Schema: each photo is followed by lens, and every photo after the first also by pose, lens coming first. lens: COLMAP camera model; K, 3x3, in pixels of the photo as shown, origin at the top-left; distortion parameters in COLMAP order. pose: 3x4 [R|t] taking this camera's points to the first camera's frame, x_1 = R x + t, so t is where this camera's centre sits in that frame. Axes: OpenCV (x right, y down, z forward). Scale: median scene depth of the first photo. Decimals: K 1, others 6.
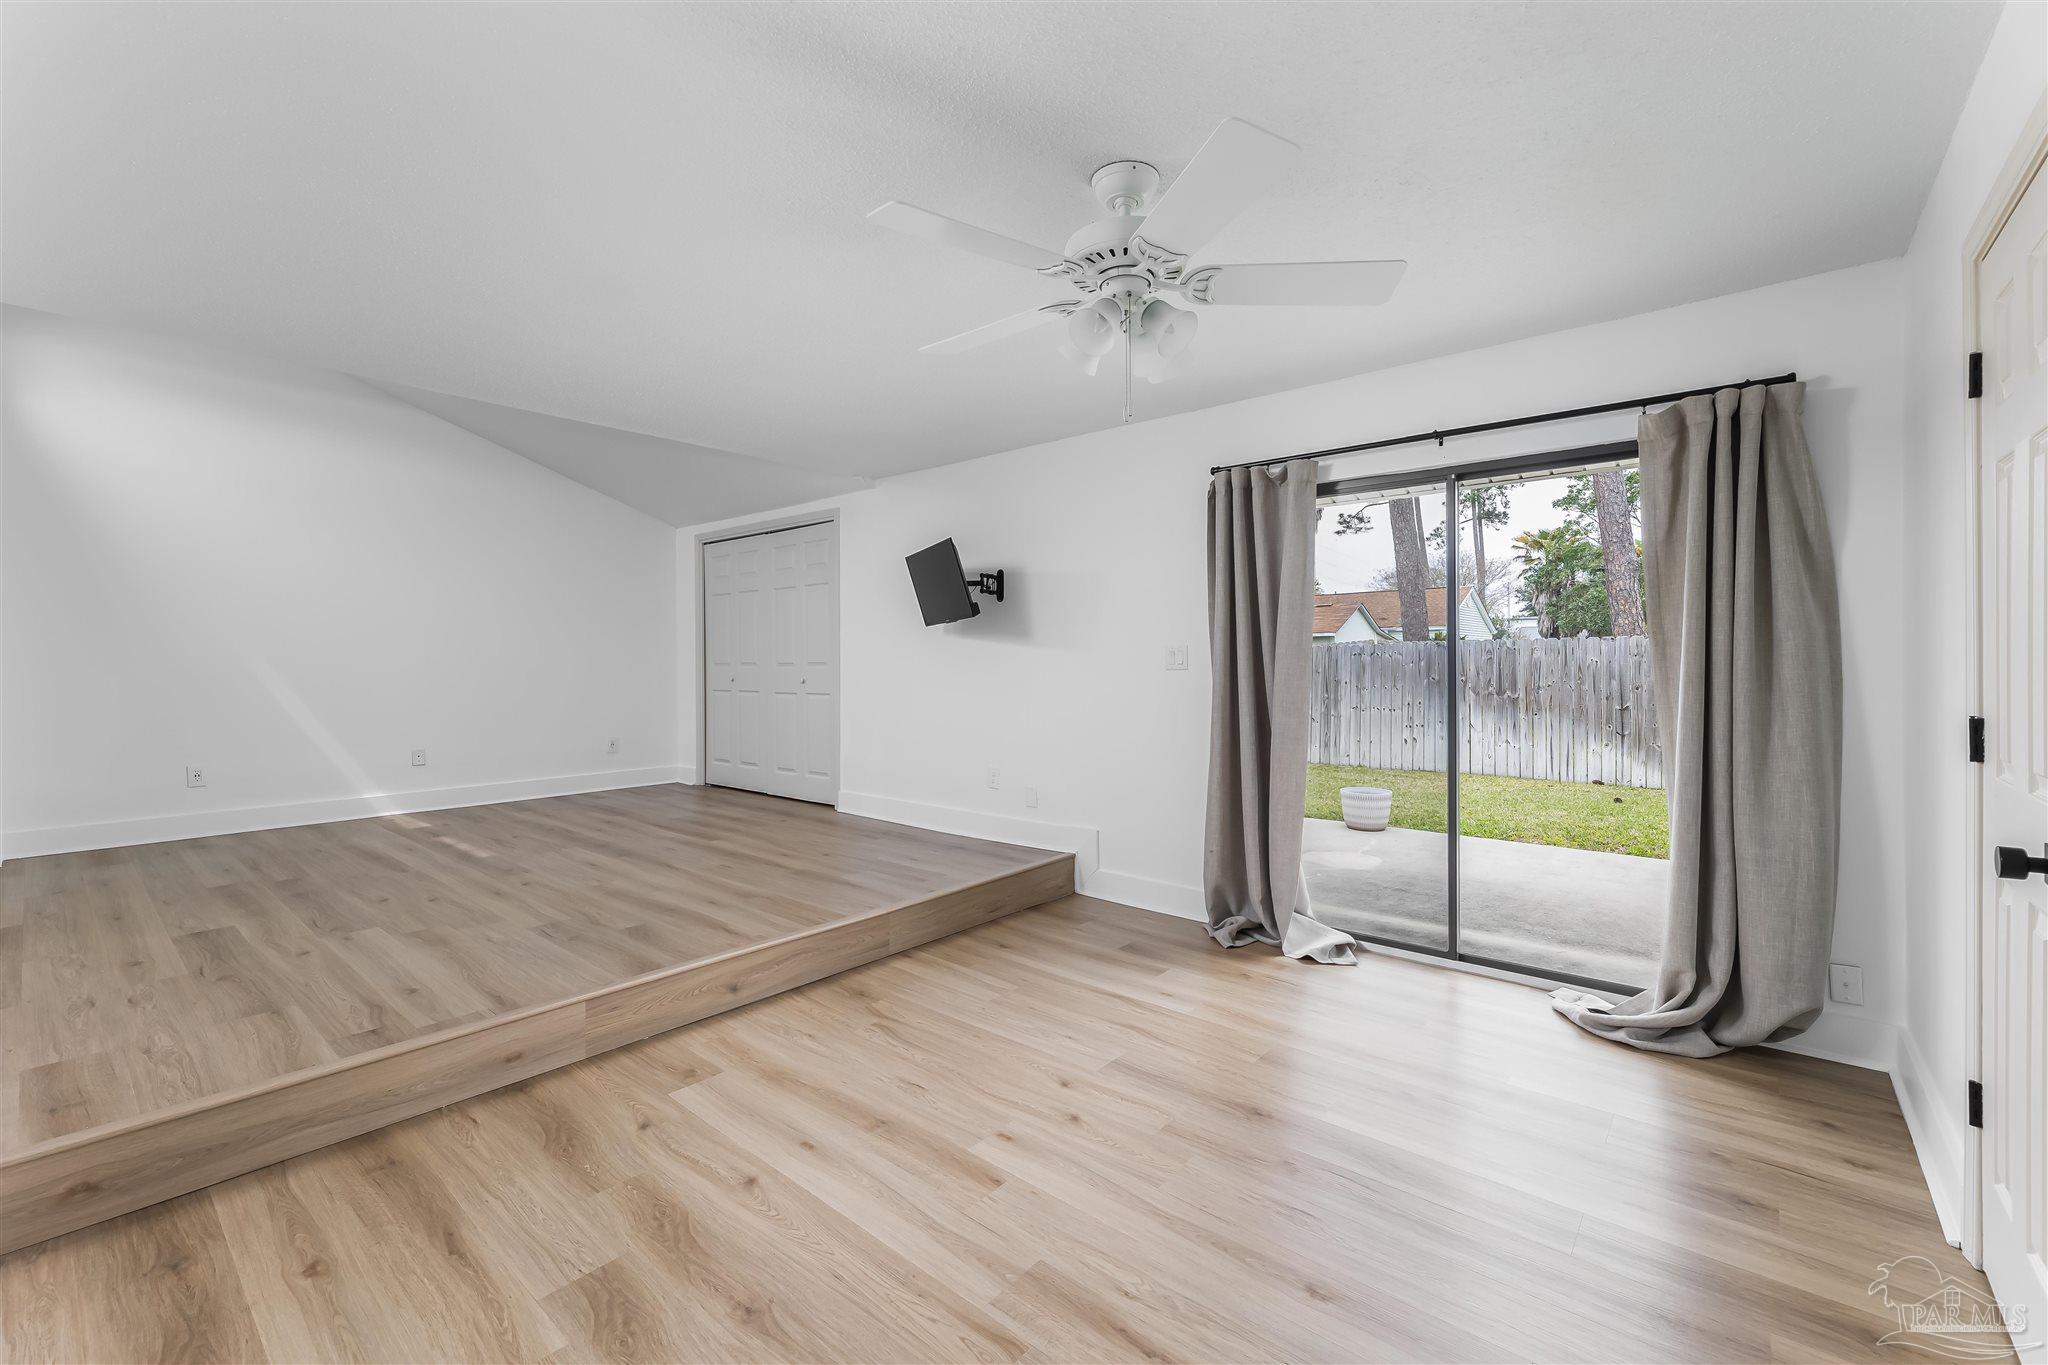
lens RADIAL K [[867.5, 0, 1013.8], [0, 867.5, 649.2], [0, 0, 1]] dist [0.000327, -0.000139]
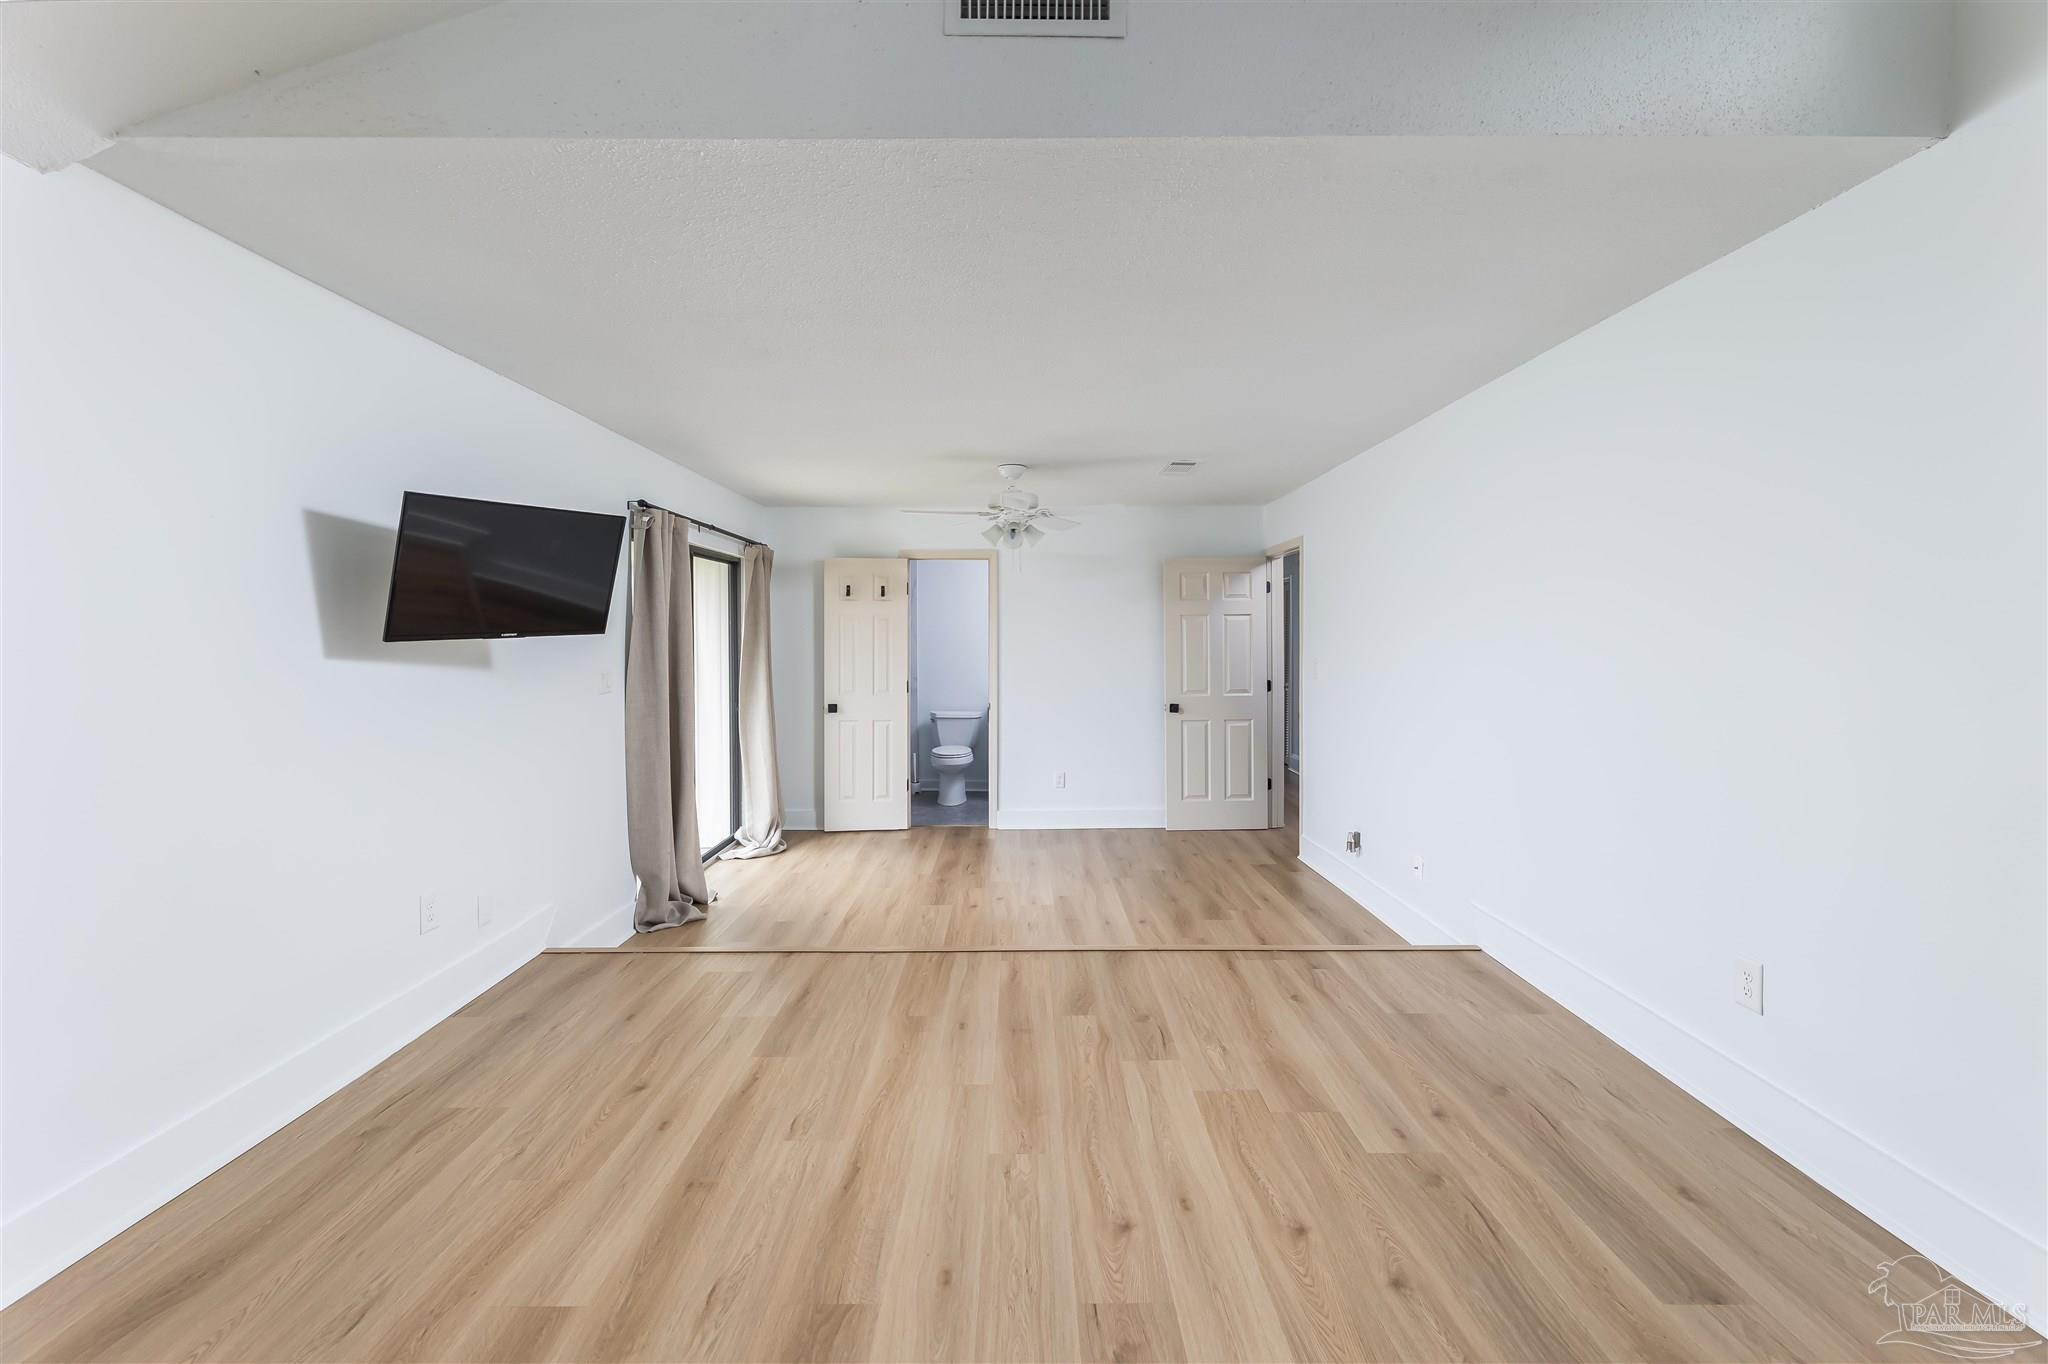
lens RADIAL K [[867.5, 0, 1013.8], [0, 867.5, 648.7], [0, 0, 1]] dist [0.000327, -0.000139]
pose [[-0.657574, -0.005162, 0.753372, -1.209813], [-0.007566, 0.999971, 0.000247, -0.045033], [-0.753352, -0.005538, -0.657595, 1.878434]]
